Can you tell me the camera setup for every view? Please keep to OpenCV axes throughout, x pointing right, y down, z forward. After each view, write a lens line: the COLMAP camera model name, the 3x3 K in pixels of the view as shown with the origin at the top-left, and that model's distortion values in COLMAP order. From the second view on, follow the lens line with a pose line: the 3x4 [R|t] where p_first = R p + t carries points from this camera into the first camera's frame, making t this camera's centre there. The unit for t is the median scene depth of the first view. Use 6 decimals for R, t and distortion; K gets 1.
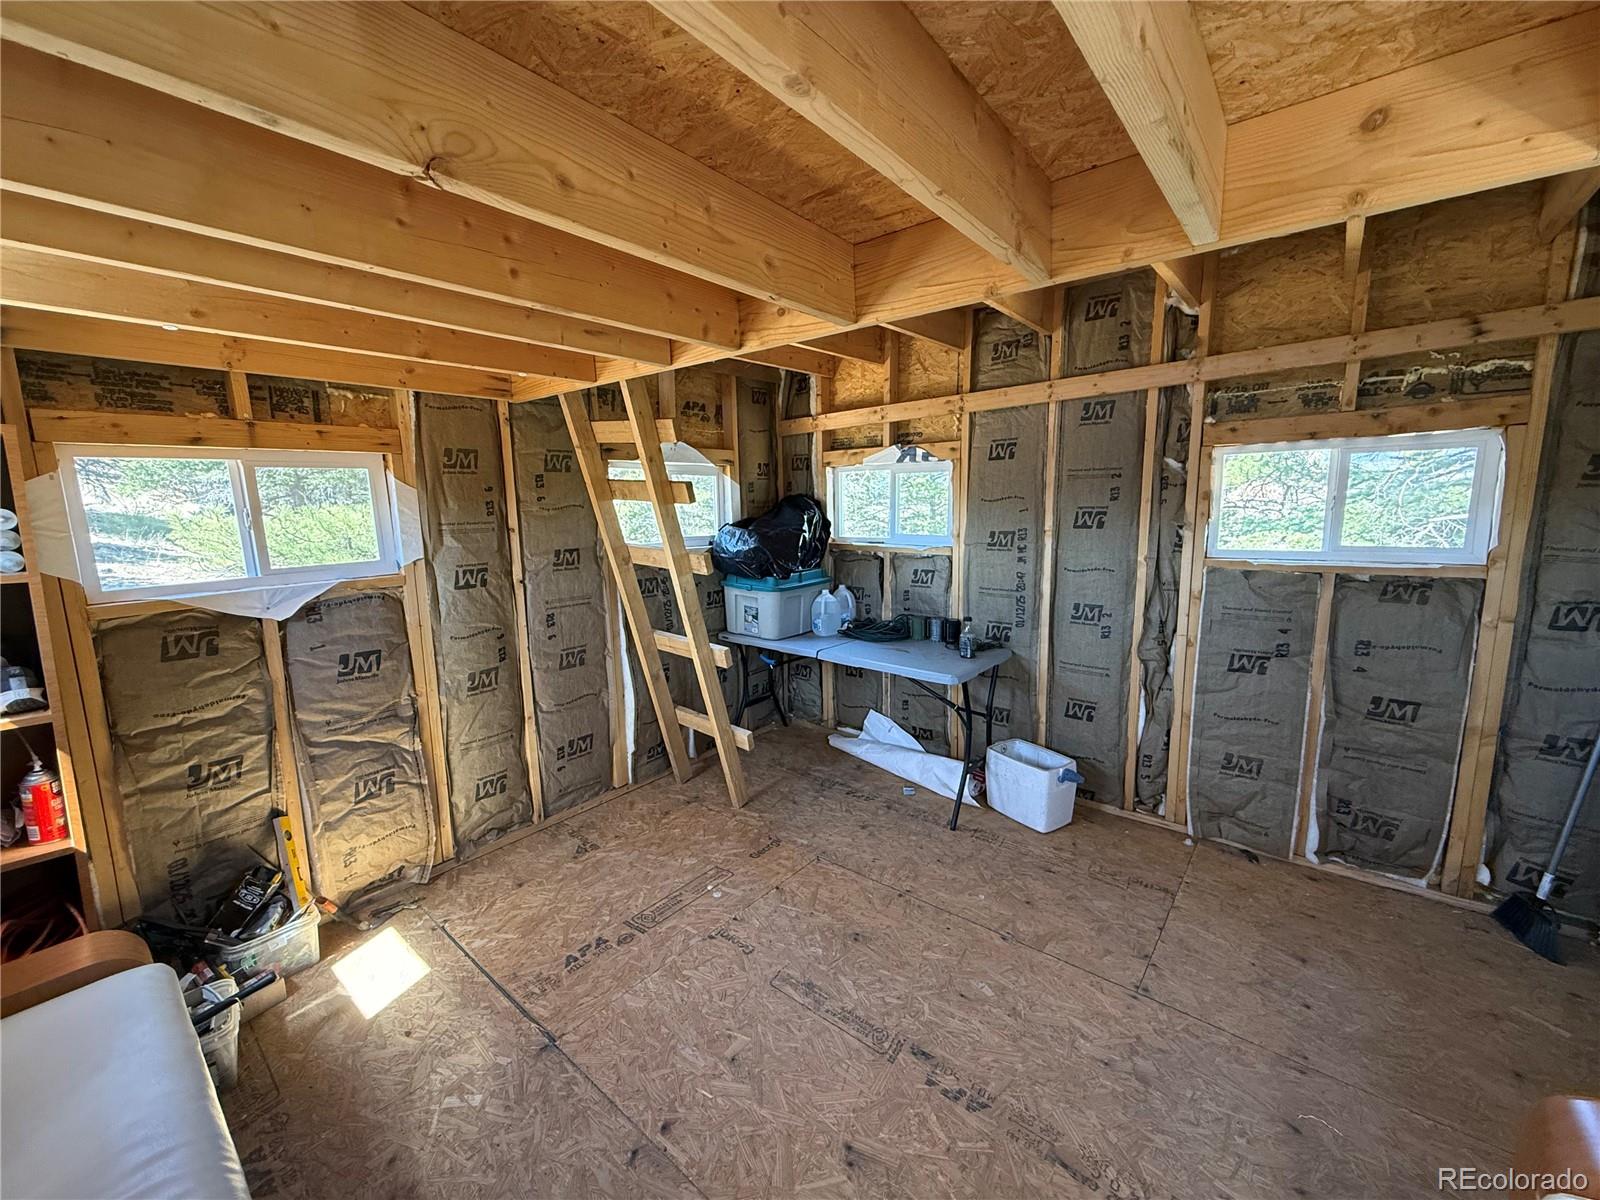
lens RADIAL K [[636.6, 0, 798.3], [0, 636.6, 602.5], [0, 0, 1]] dist [-0.000041, -0.000506]
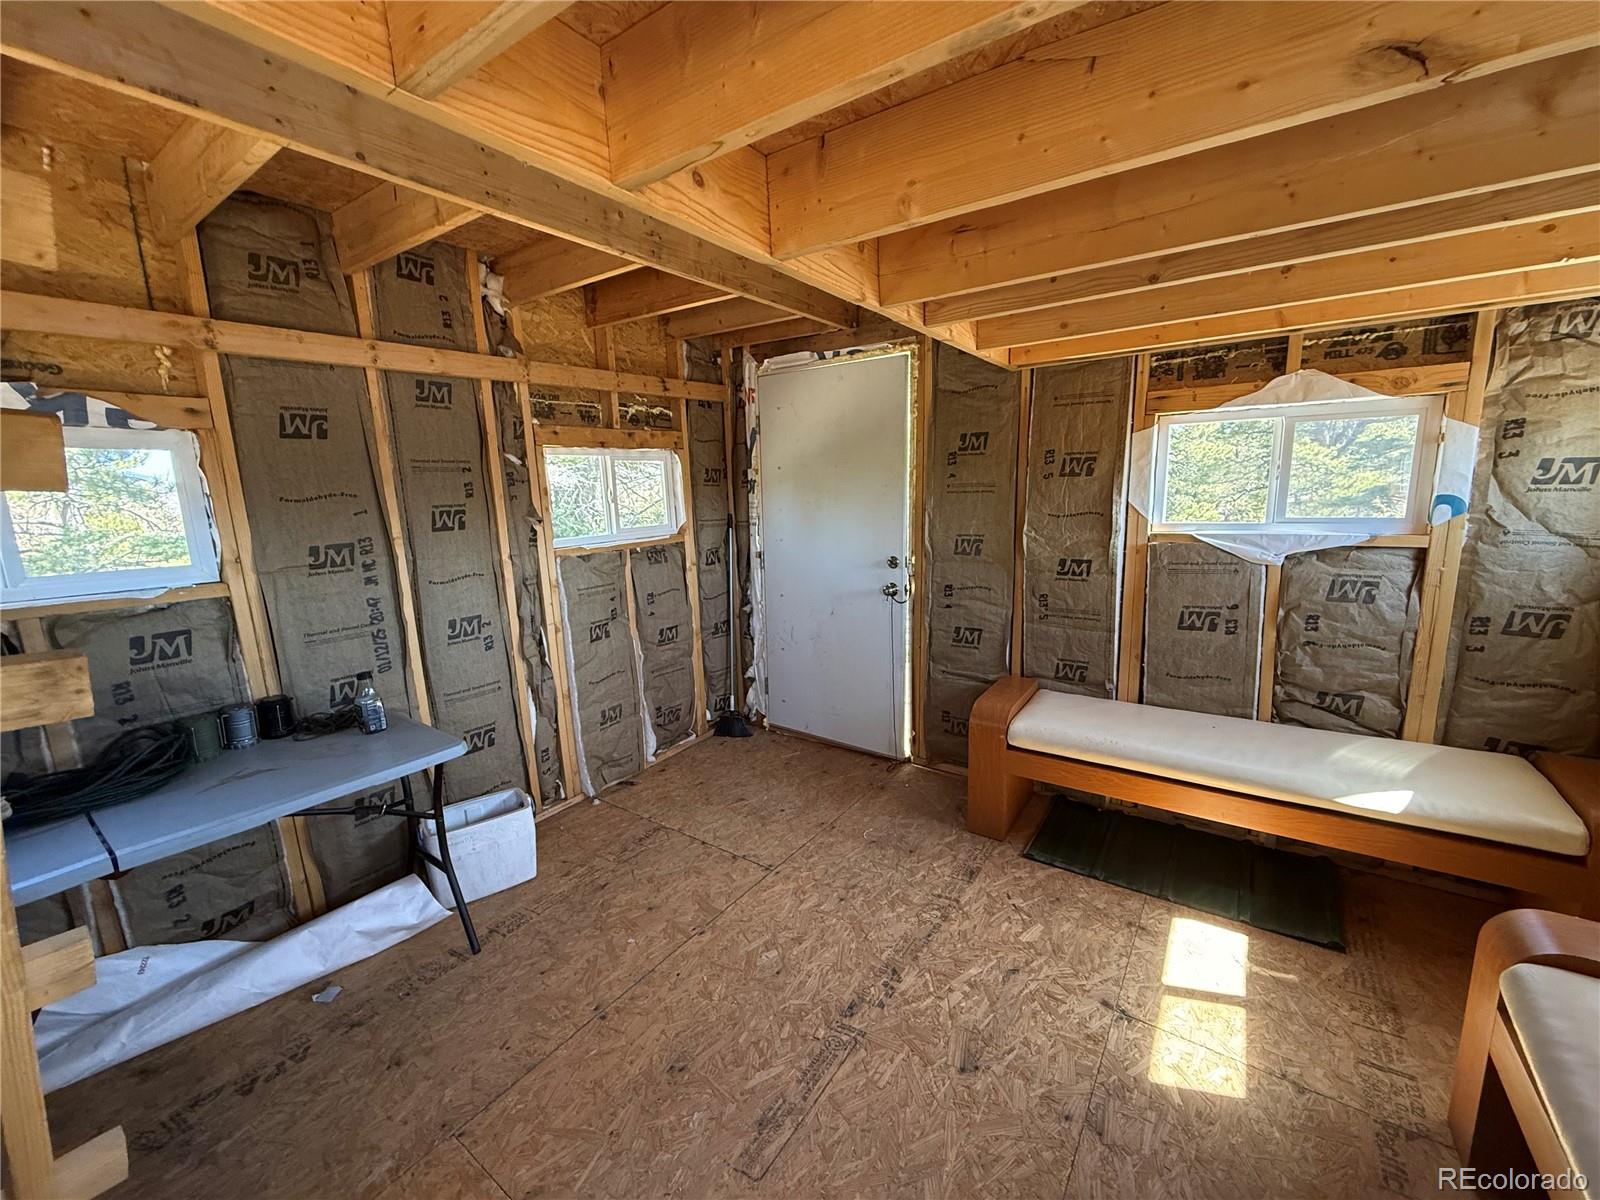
lens RADIAL K [[636.6, 0, 798.9], [0, 636.6, 602.4], [0, 0, 1]] dist [-0.000041, -0.000506]
pose [[-0.079767, -0.155234, 0.984652, -0.473895], [0.190518, 0.967216, 0.167919, -0.083935], [-0.978438, 0.200988, -0.047577, 0.654339]]
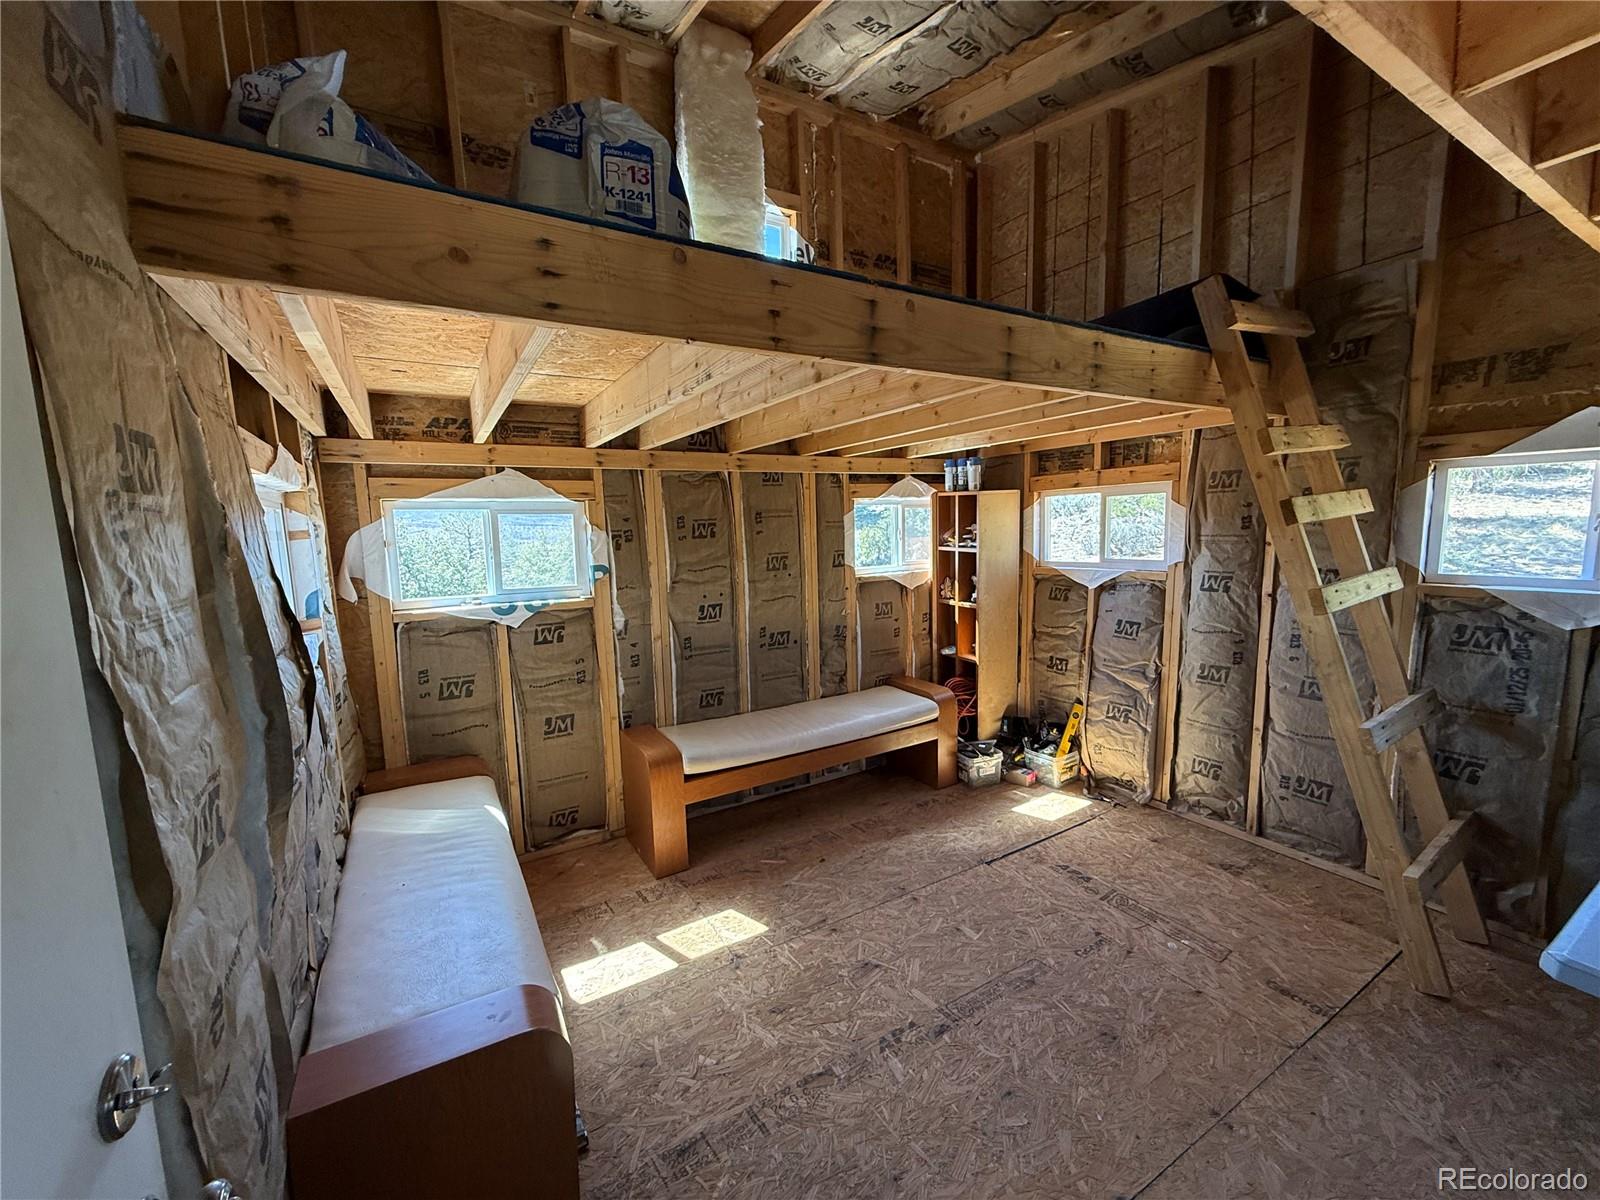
lens RADIAL K [[636.6, 0, 801.8], [0, 636.6, 600.8], [0, 0, 1]] dist [-0.000041, -0.000506]
pose [[-0.335734, 0.143263, -0.930999, 0.790908], [-0.113161, 0.975074, 0.190854, -0.138460], [0.935135, 0.169429, -0.311154, 0.648888]]
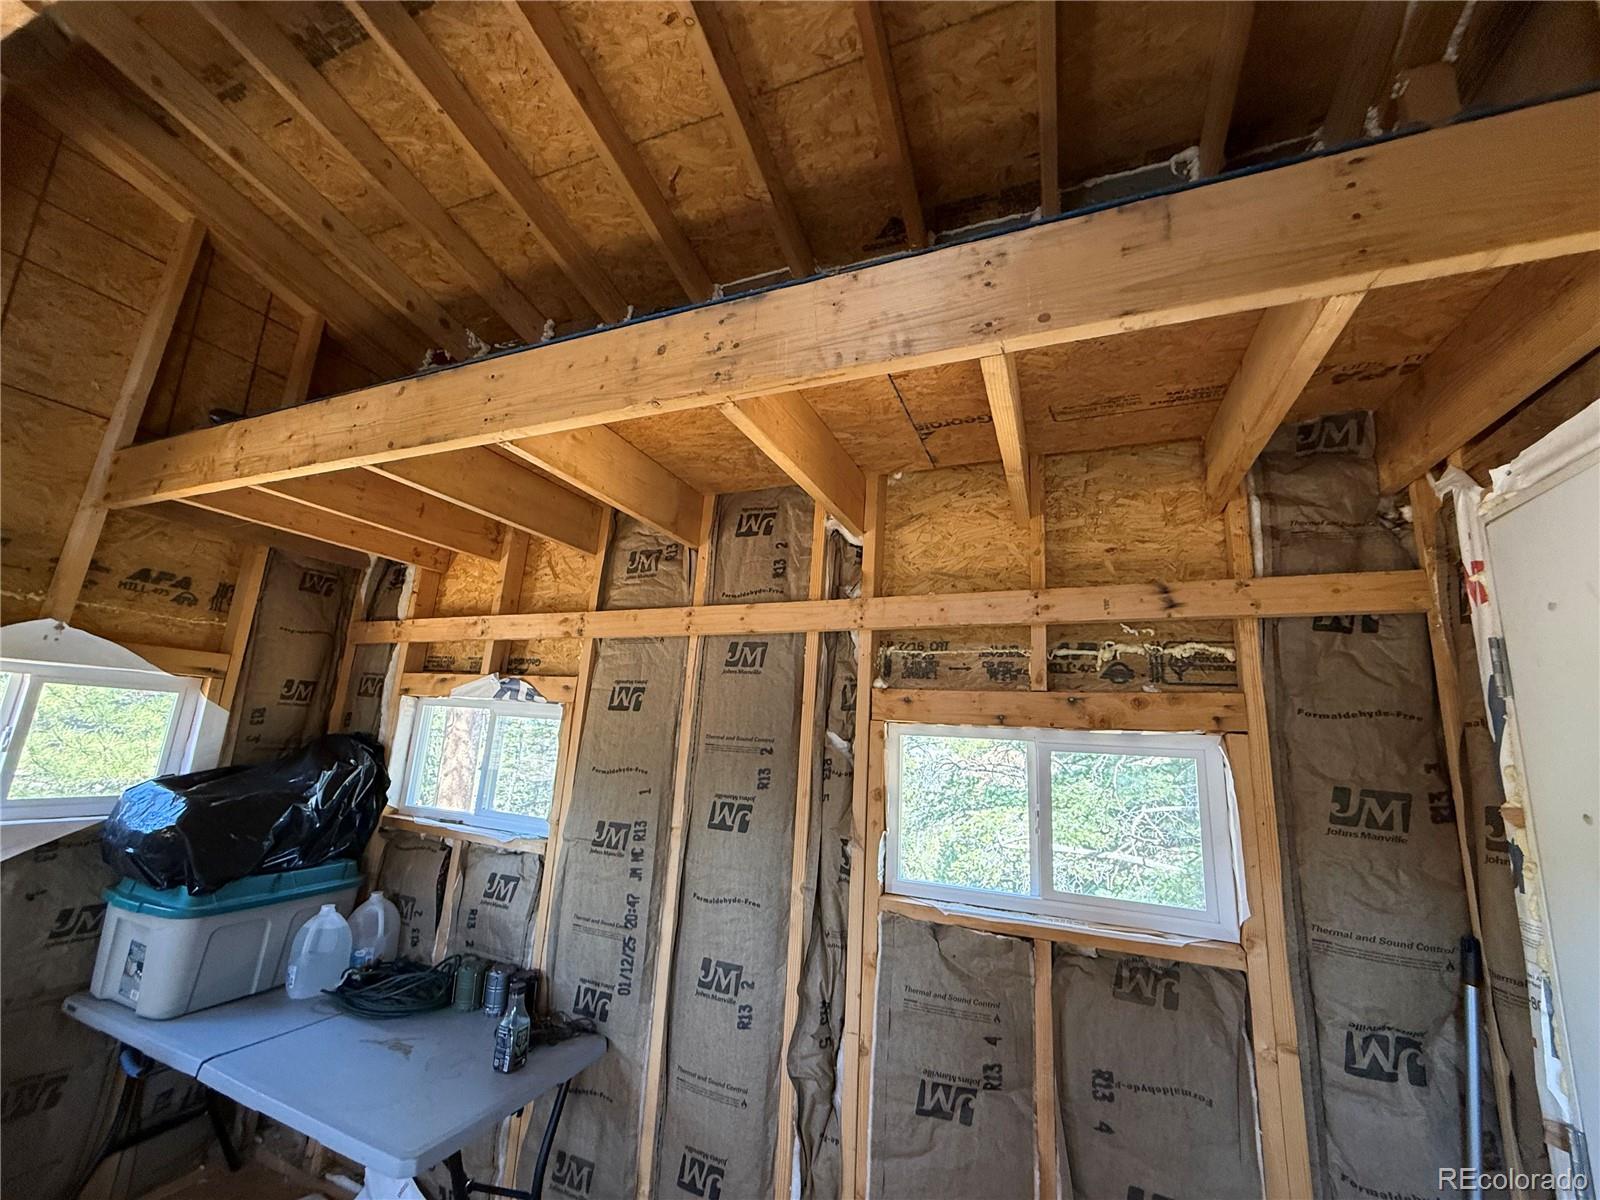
lens RADIAL K [[636.6, 0, 802.7], [0, 636.6, 601.9], [0, 0, 1]] dist [-0.000041, -0.000506]
pose [[0.950280, 0.137454, 0.279419, 0.344189], [-0.029484, 0.932990, -0.358692, -0.112084], [-0.309999, 0.332620, 0.890654, 0.357458]]
